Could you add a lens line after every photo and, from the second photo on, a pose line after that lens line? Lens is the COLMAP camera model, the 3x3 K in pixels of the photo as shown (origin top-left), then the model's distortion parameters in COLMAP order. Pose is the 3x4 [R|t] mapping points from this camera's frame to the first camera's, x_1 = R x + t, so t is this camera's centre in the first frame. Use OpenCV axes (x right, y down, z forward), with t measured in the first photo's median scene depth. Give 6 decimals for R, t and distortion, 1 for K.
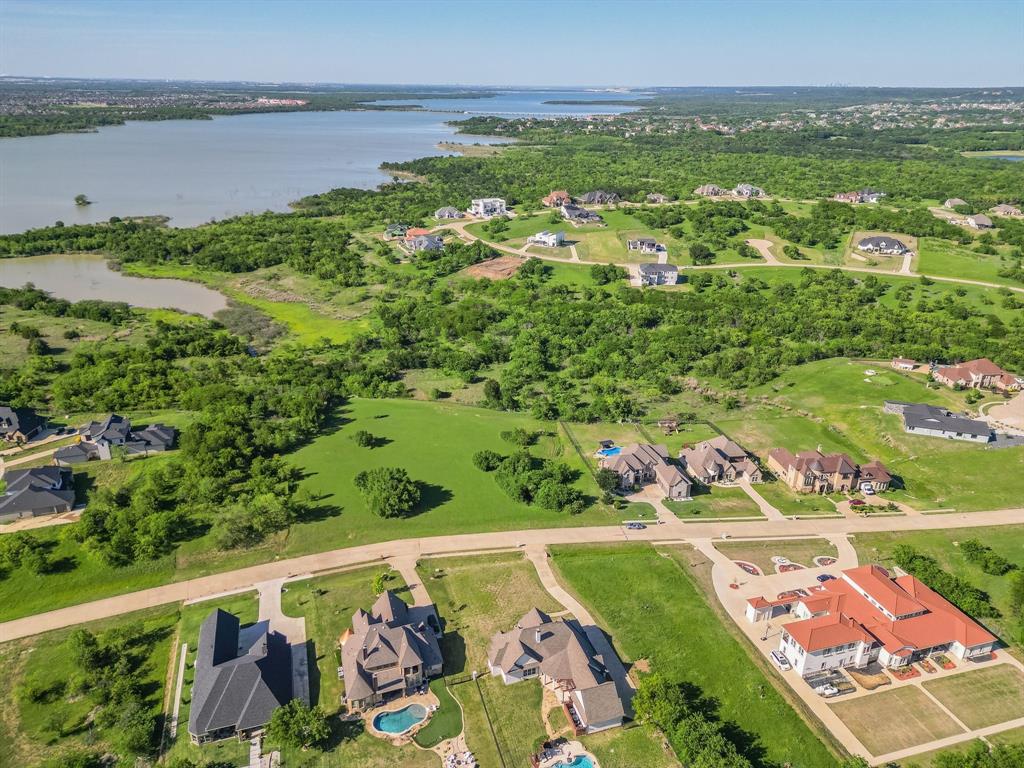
lens RADIAL K [[714.3, 0, 510.1], [0, 714.3, 380.8], [0, 0, 1]] dist [0.074026, -0.067204]
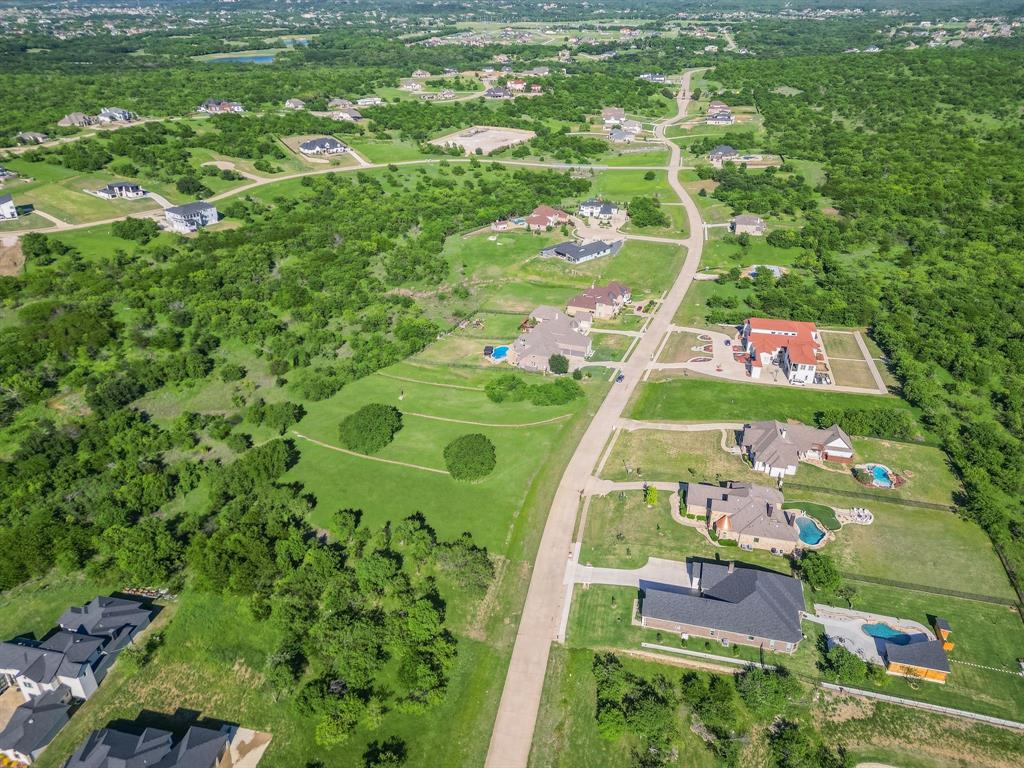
lens RADIAL K [[714.3, 0, 510.1], [0, 714.3, 380.8], [0, 0, 1]] dist [0.074026, -0.067204]
pose [[0.504897, -0.415814, 0.756425, -0.623696], [0.331725, 0.902498, 0.274692, -0.140800], [-0.796893, 0.112234, 0.593604, 0.318685]]
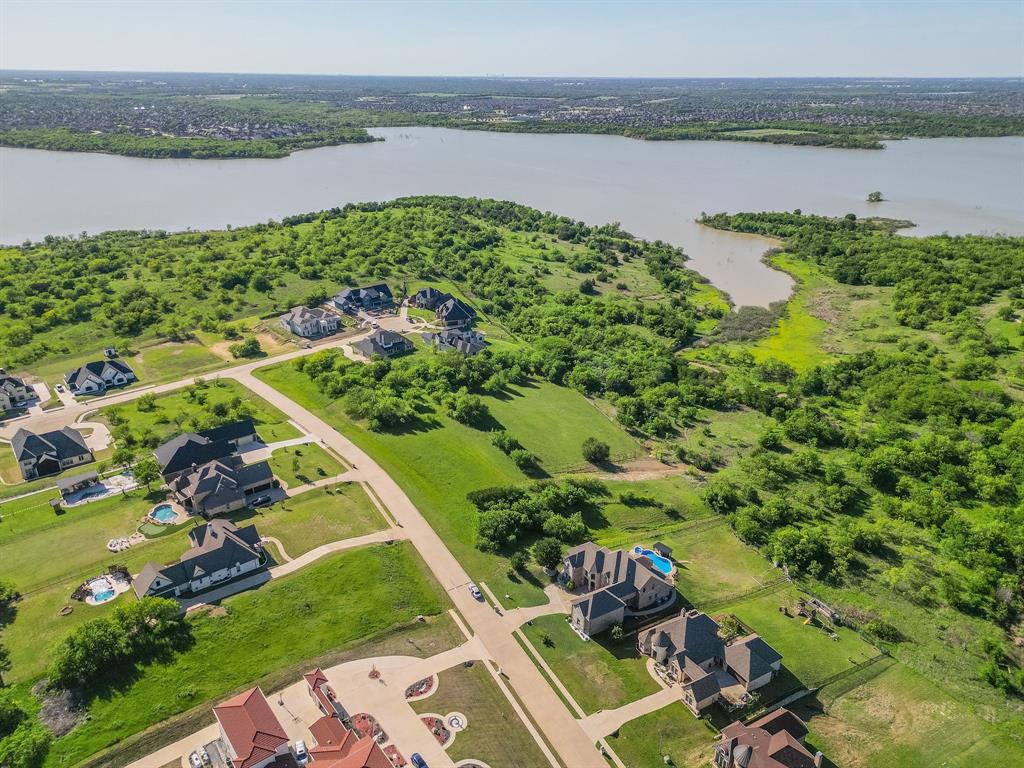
lens RADIAL K [[727.8, 0, 510.8], [0, 727.8, 373.1], [0, 0, 1]] dist [0.081279, -0.080992]
pose [[0.355794, 0.344795, -0.868635, 0.636128], [-0.359686, 0.908379, 0.213244, -0.174348], [0.862576, 0.236565, 0.447214, 0.433621]]
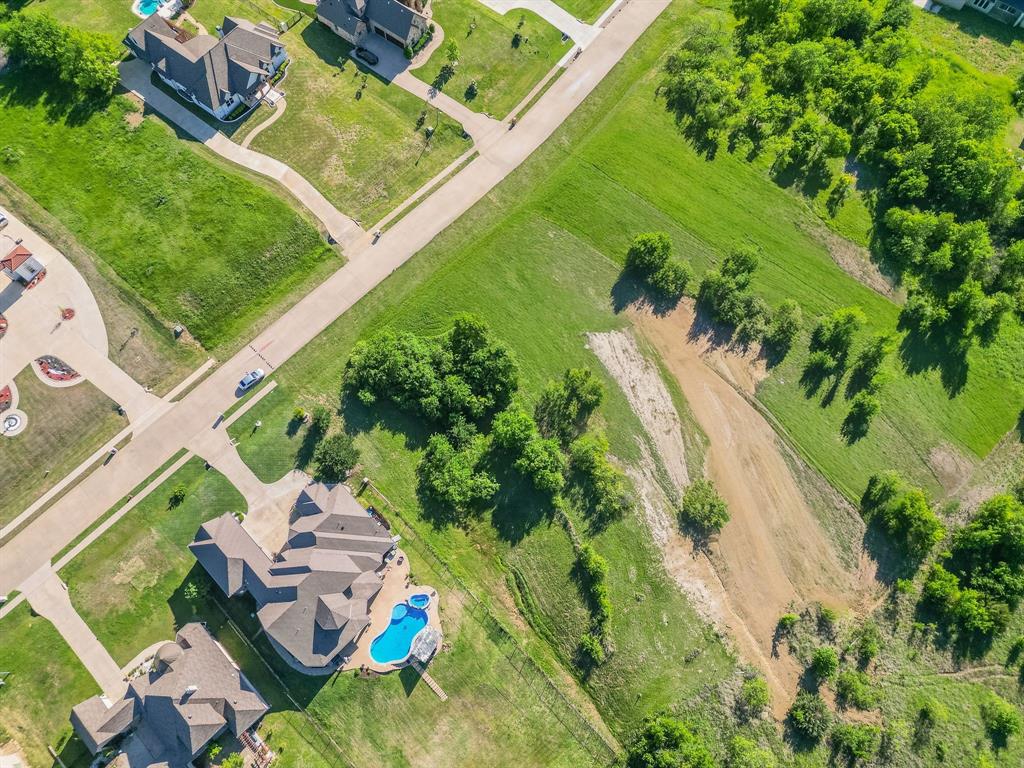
lens RADIAL K [[714.3, 0, 510.1], [0, 714.3, 380.8], [0, 0, 1]] dist [0.074026, -0.067204]
pose [[-0.812782, 0.537383, -0.224955, 0.098658], [-0.235915, 0.049452, 0.970515, -0.328141], [0.532662, 0.841887, 0.086583, 0.789861]]
